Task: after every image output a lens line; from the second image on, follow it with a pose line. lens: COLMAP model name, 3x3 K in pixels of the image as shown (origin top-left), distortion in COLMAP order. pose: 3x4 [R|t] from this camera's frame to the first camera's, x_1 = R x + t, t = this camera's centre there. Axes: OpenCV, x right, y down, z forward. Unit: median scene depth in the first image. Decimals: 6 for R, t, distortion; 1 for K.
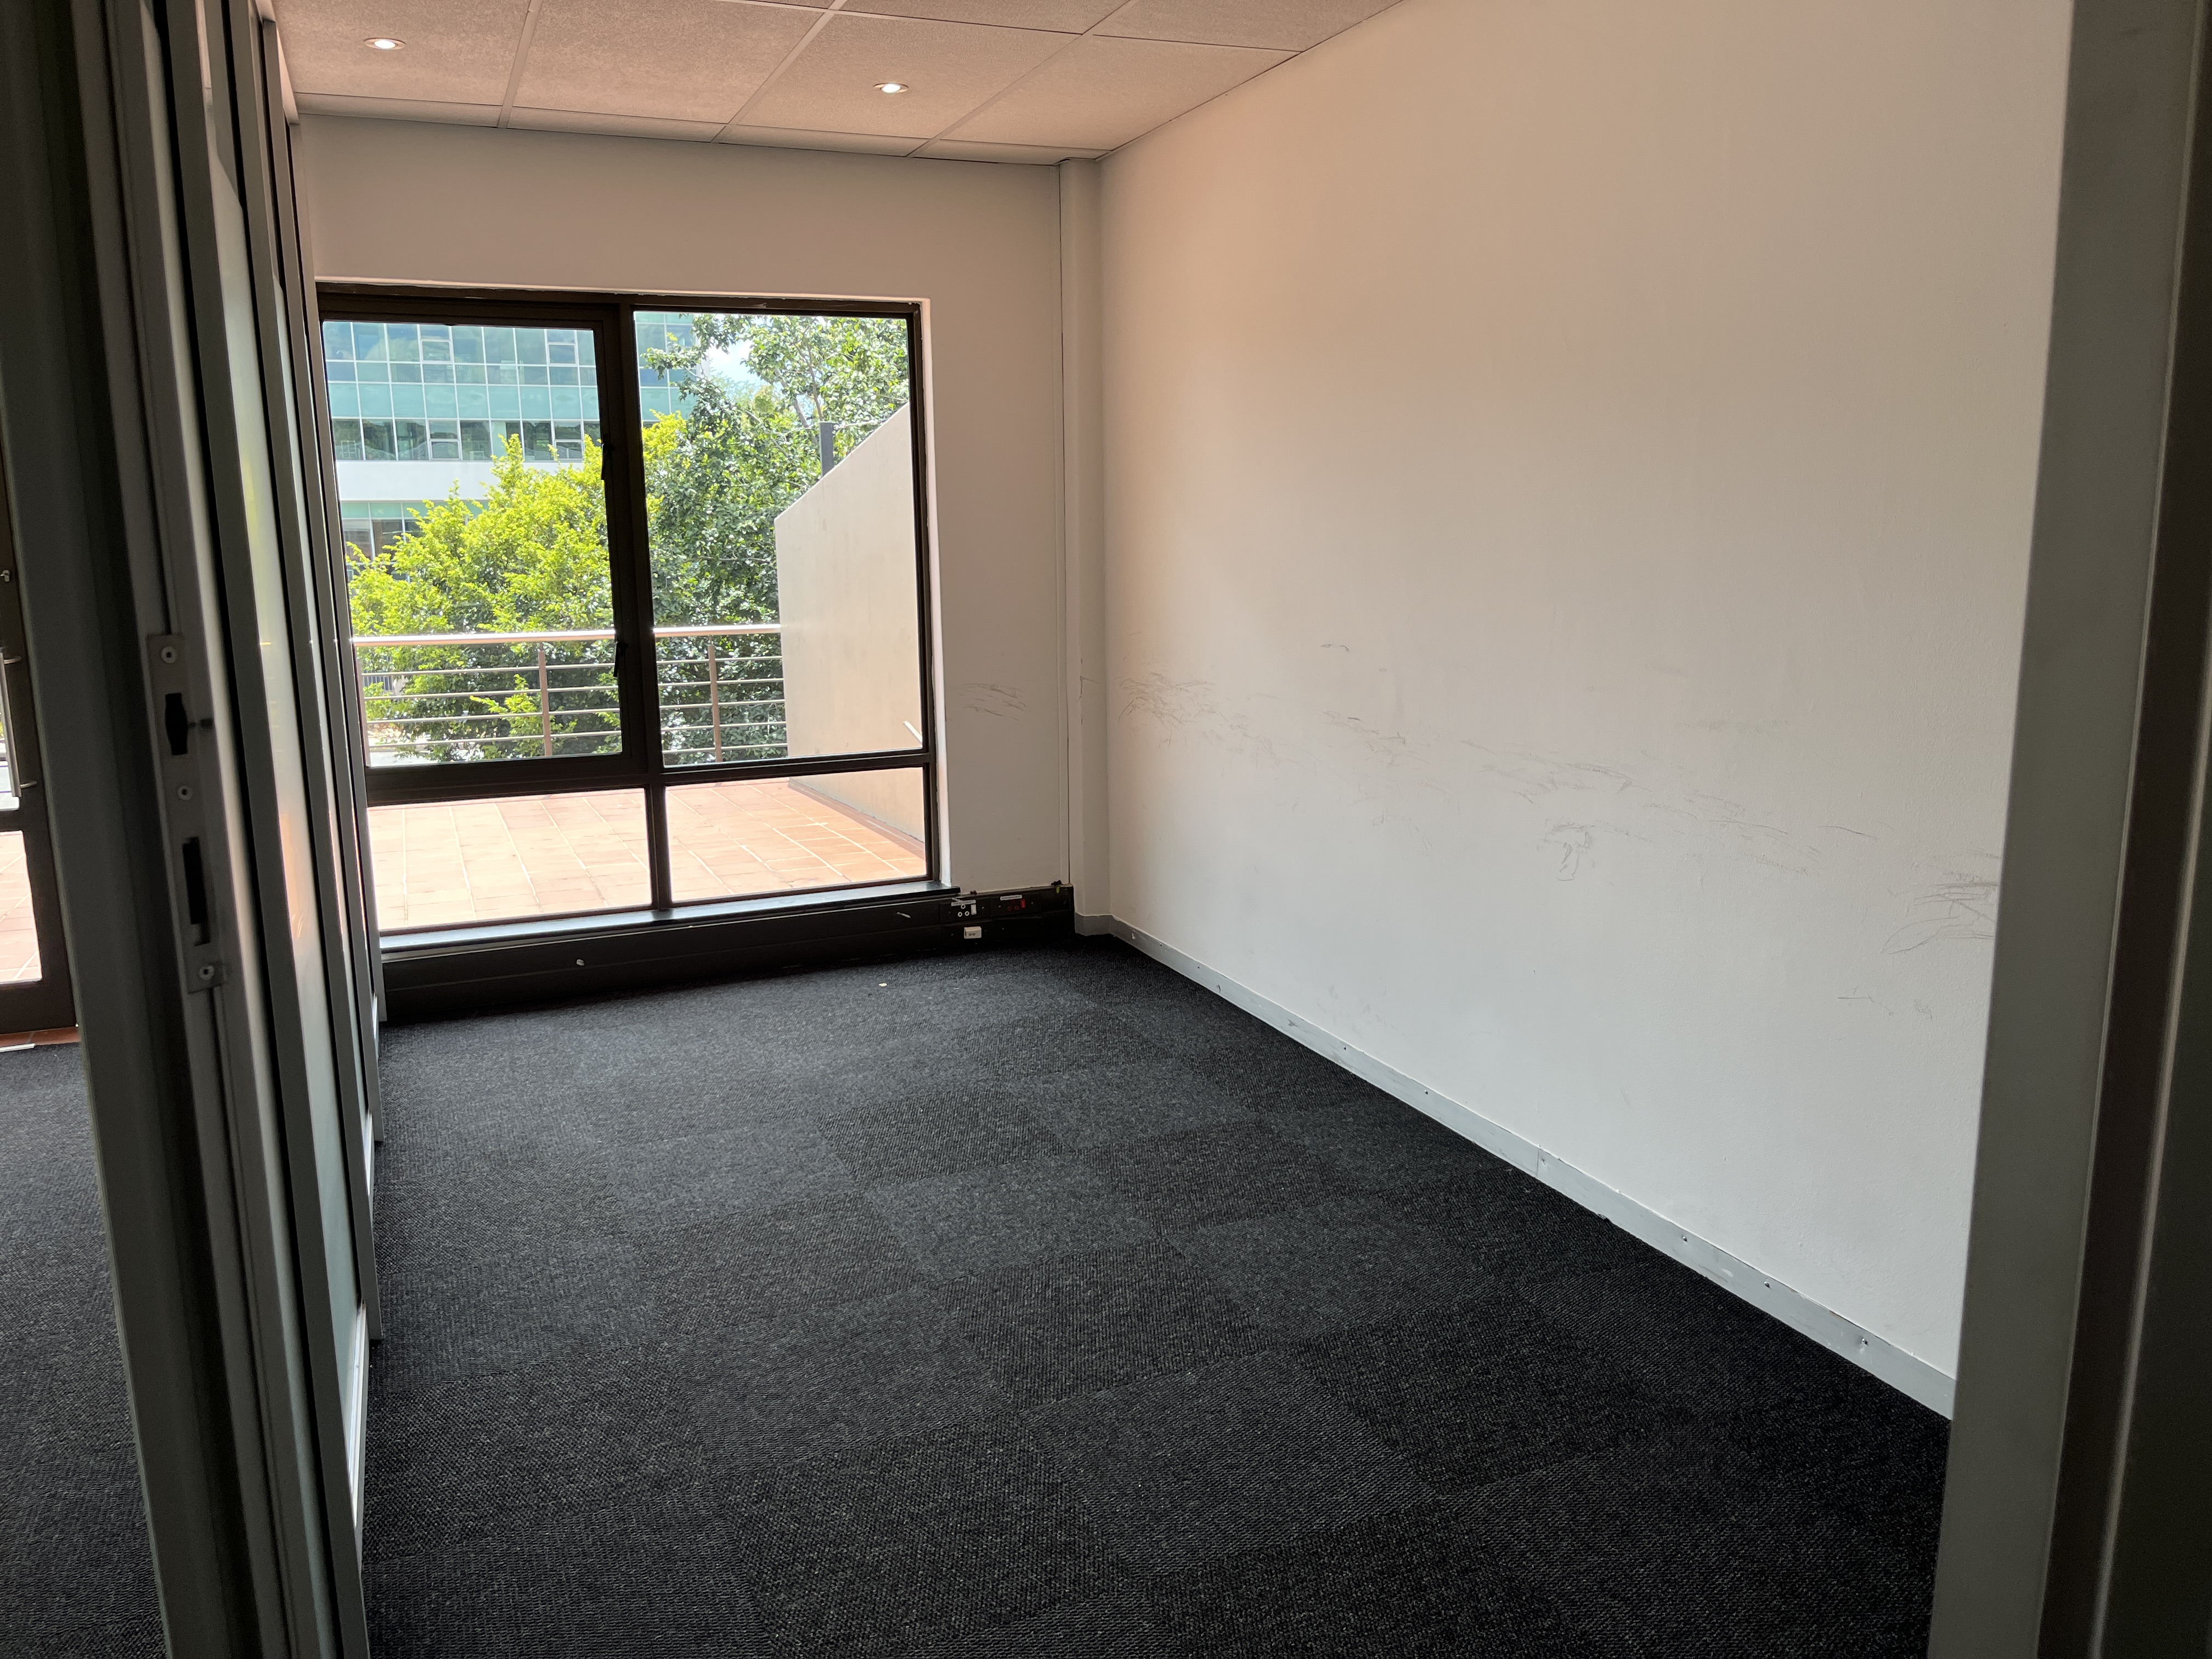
lens RADIAL K [[1678.8, 0, 1114.6], [0, 1678.8, 831.9], [0, 0, 1]] dist [-0.003342, 0.002308]
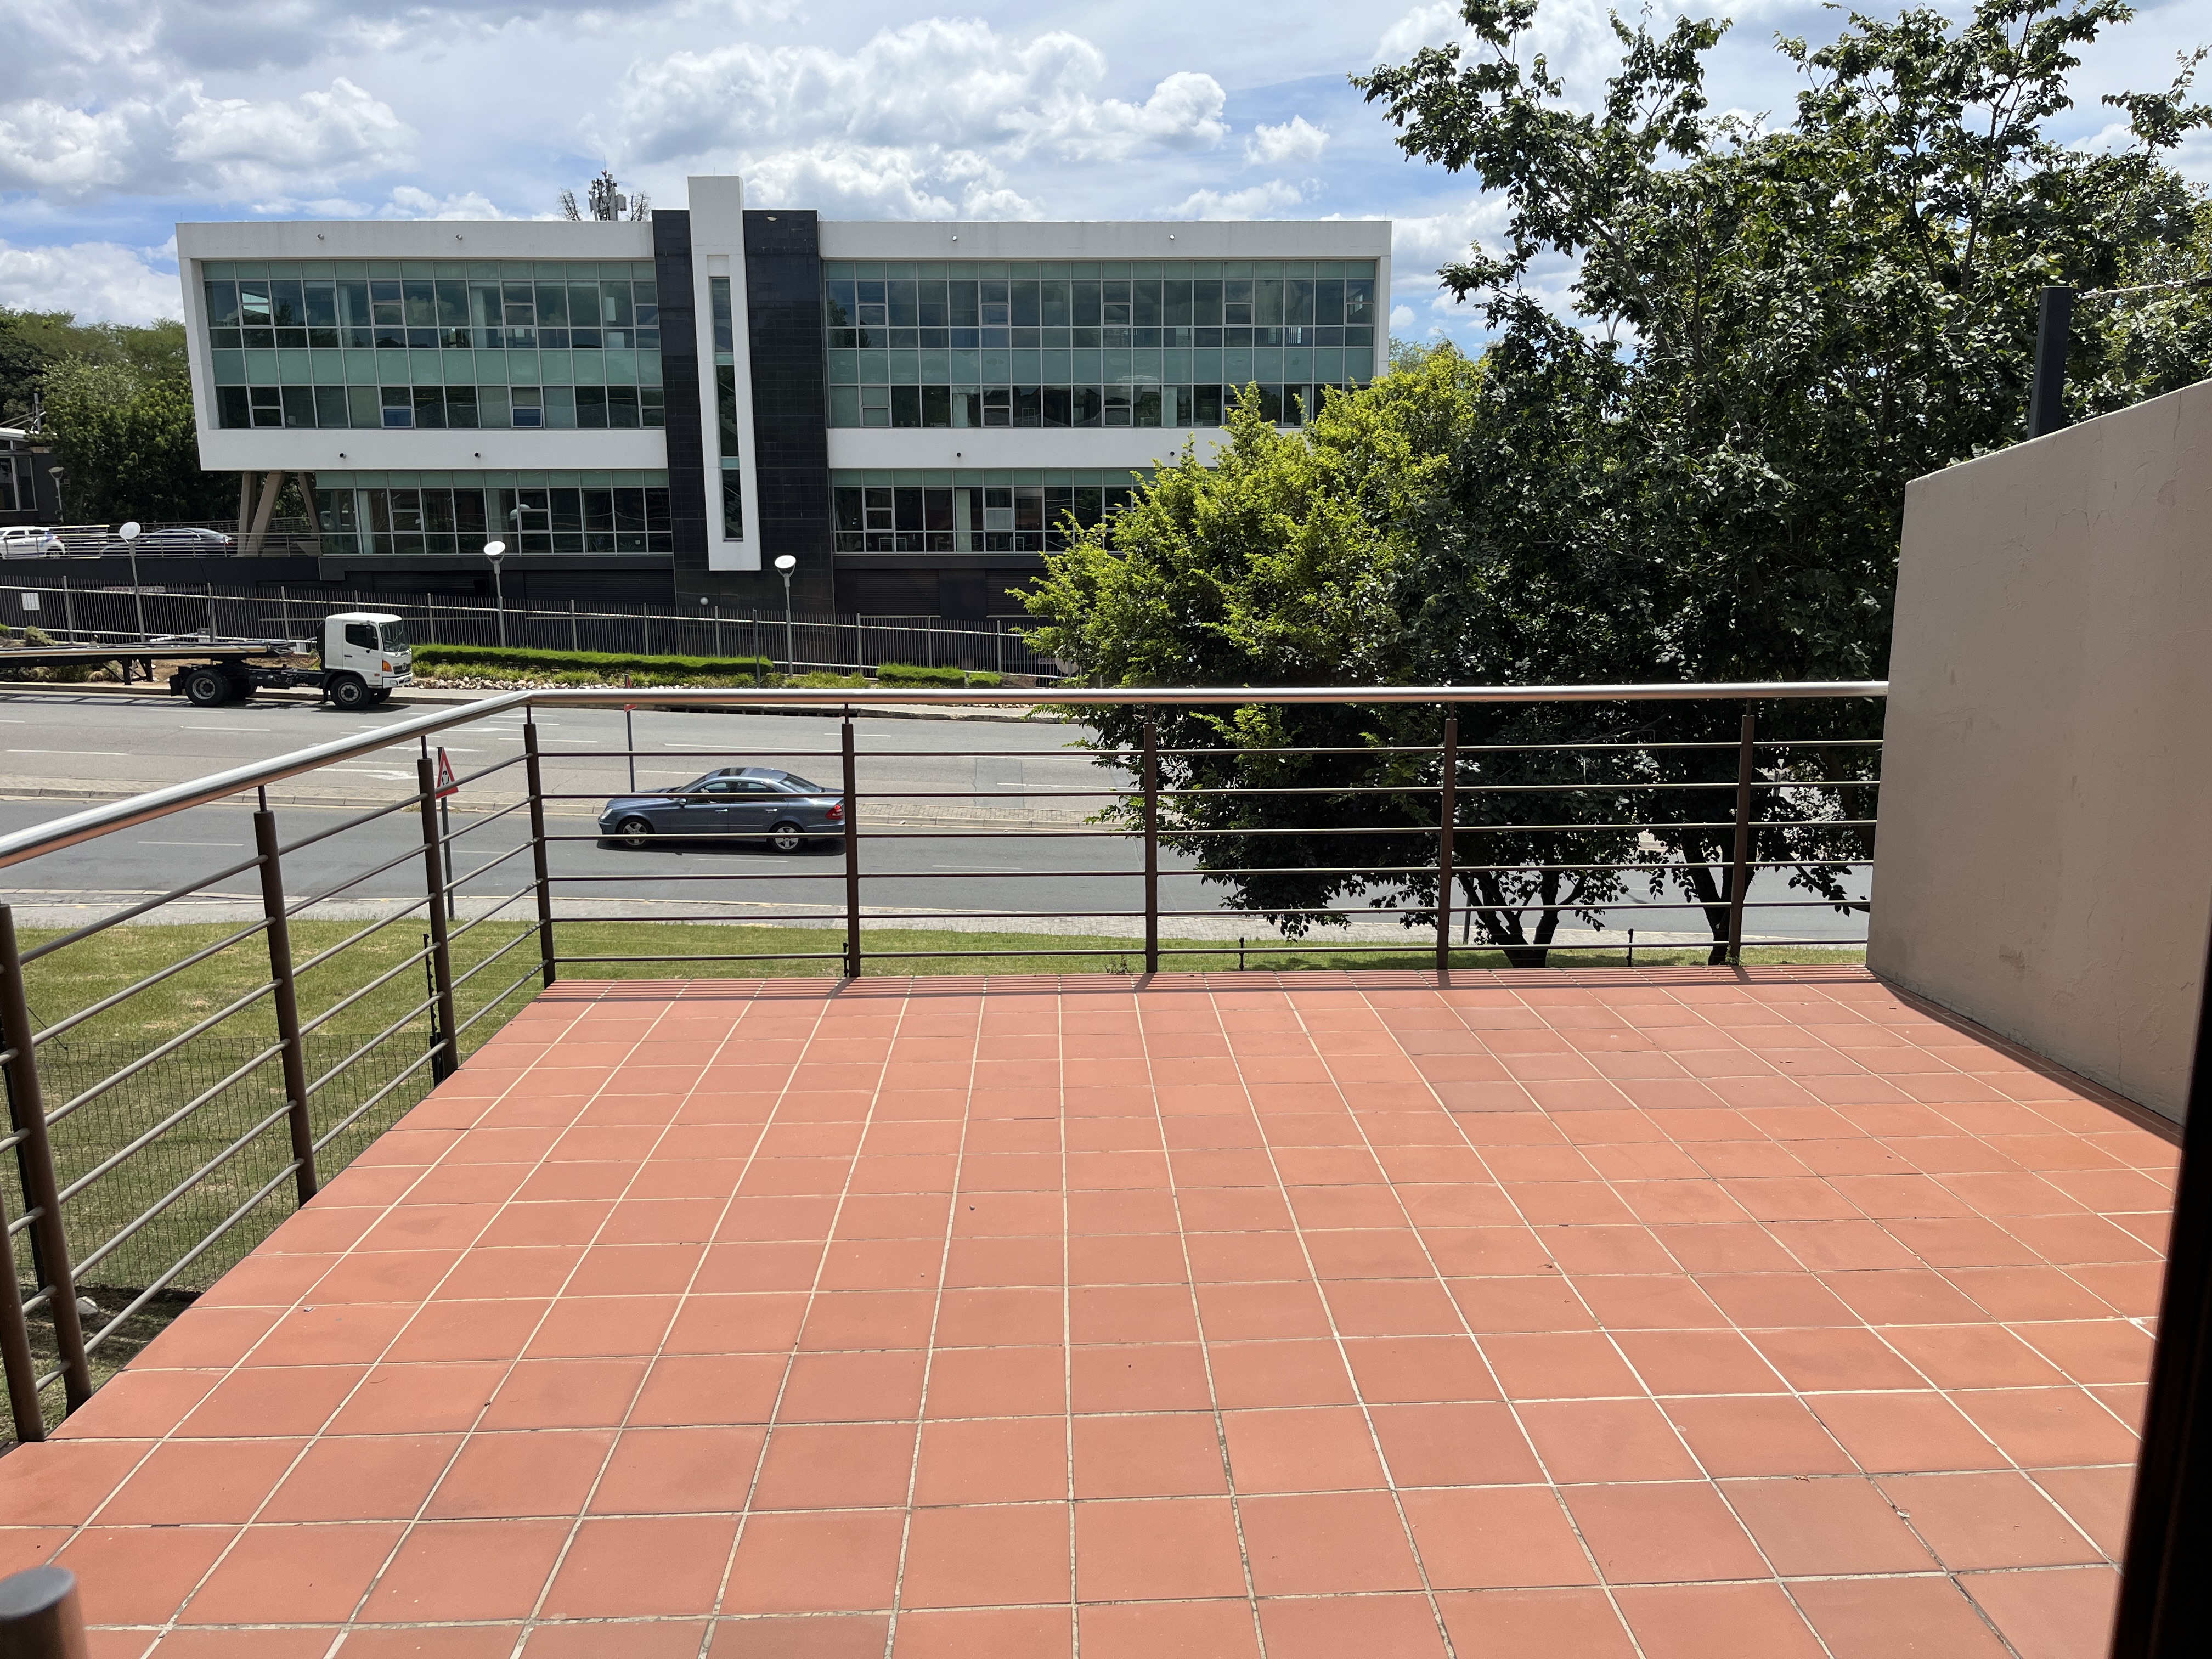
lens RADIAL K [[1668.7, 0, 1126.9], [0, 1668.7, 822.7], [0, 0, 1]] dist [0.081798, -0.139154]
pose [[0.938547, 0.076064, -0.336667, -0.142862], [-0.072292, 0.997101, 0.023743, -0.043920], [0.337496, 0.002054, 0.941325, 0.249316]]
